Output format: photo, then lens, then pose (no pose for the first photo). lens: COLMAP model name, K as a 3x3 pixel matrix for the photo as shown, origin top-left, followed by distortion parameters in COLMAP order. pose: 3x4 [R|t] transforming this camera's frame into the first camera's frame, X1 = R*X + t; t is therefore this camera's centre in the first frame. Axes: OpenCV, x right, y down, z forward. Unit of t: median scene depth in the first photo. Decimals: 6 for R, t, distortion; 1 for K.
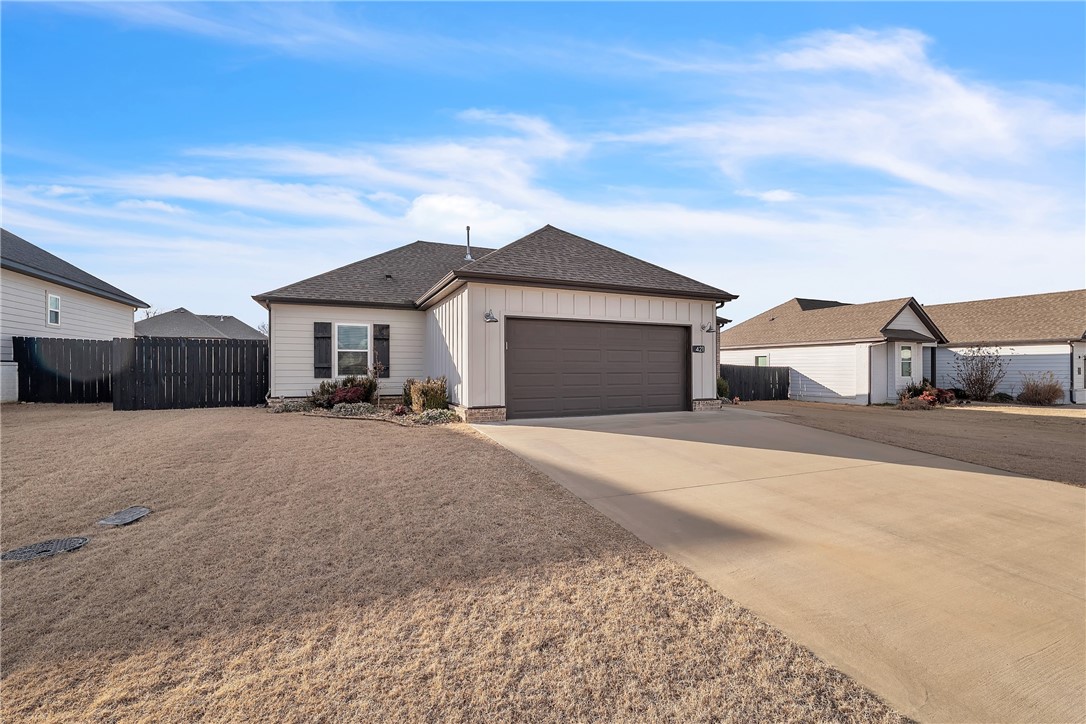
lens RADIAL K [[450.9, 0, 544.6], [0, 450.9, 364.2], [0, 0, 1]] dist [-0.011546, 0.000118]
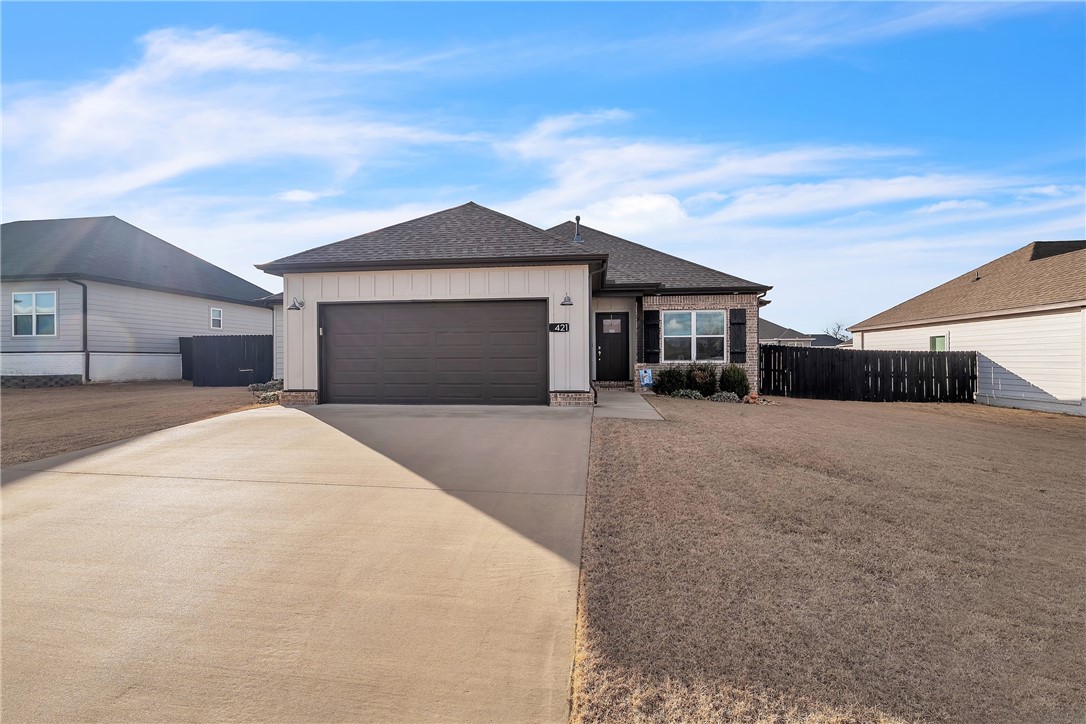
lens RADIAL K [[450.9, 0, 544.6], [0, 450.9, 364.2], [0, 0, 1]] dist [-0.011546, 0.000118]
pose [[0.863803, 0.001103, -0.503829, 0.681160], [0.008697, 0.999816, 0.017100, 0.015806], [0.503755, -0.019153, 0.863634, 0.290339]]
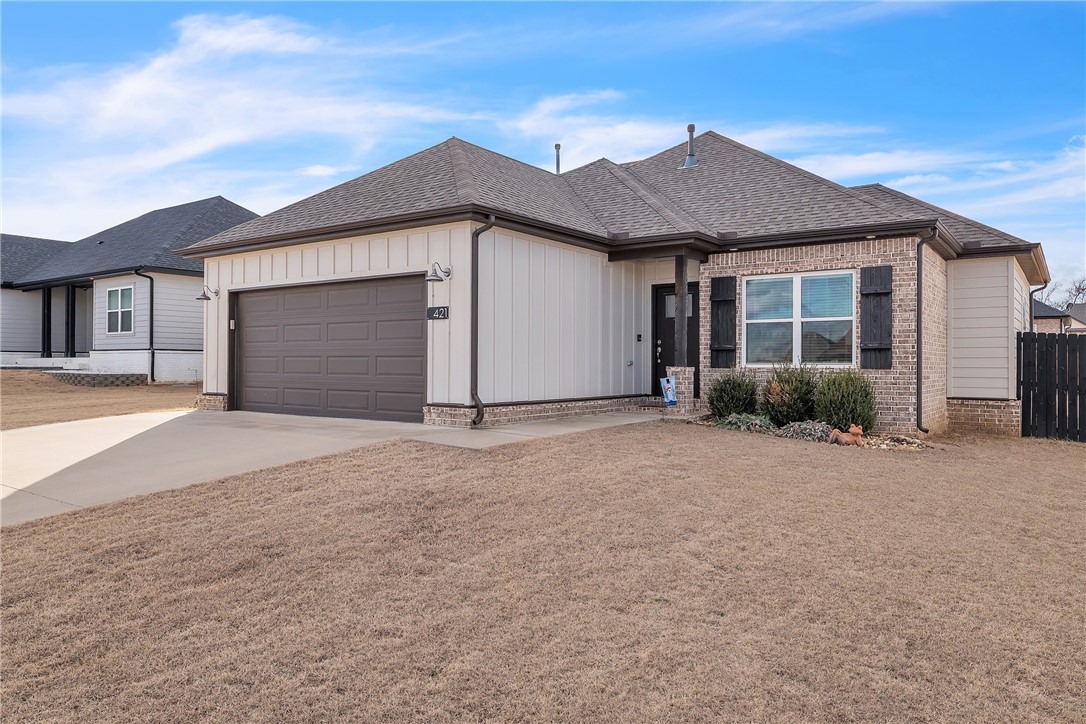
lens RADIAL K [[754.1, 0, 543.0], [0, 754.1, 362.0], [0, 0, 1]] dist [-0.001828, 0.000114]
pose [[0.509087, -0.000643, -0.860715, 1.145332], [0.002952, 0.999995, 0.000999, 0.024377], [0.860710, -0.003050, 0.509086, 0.607267]]
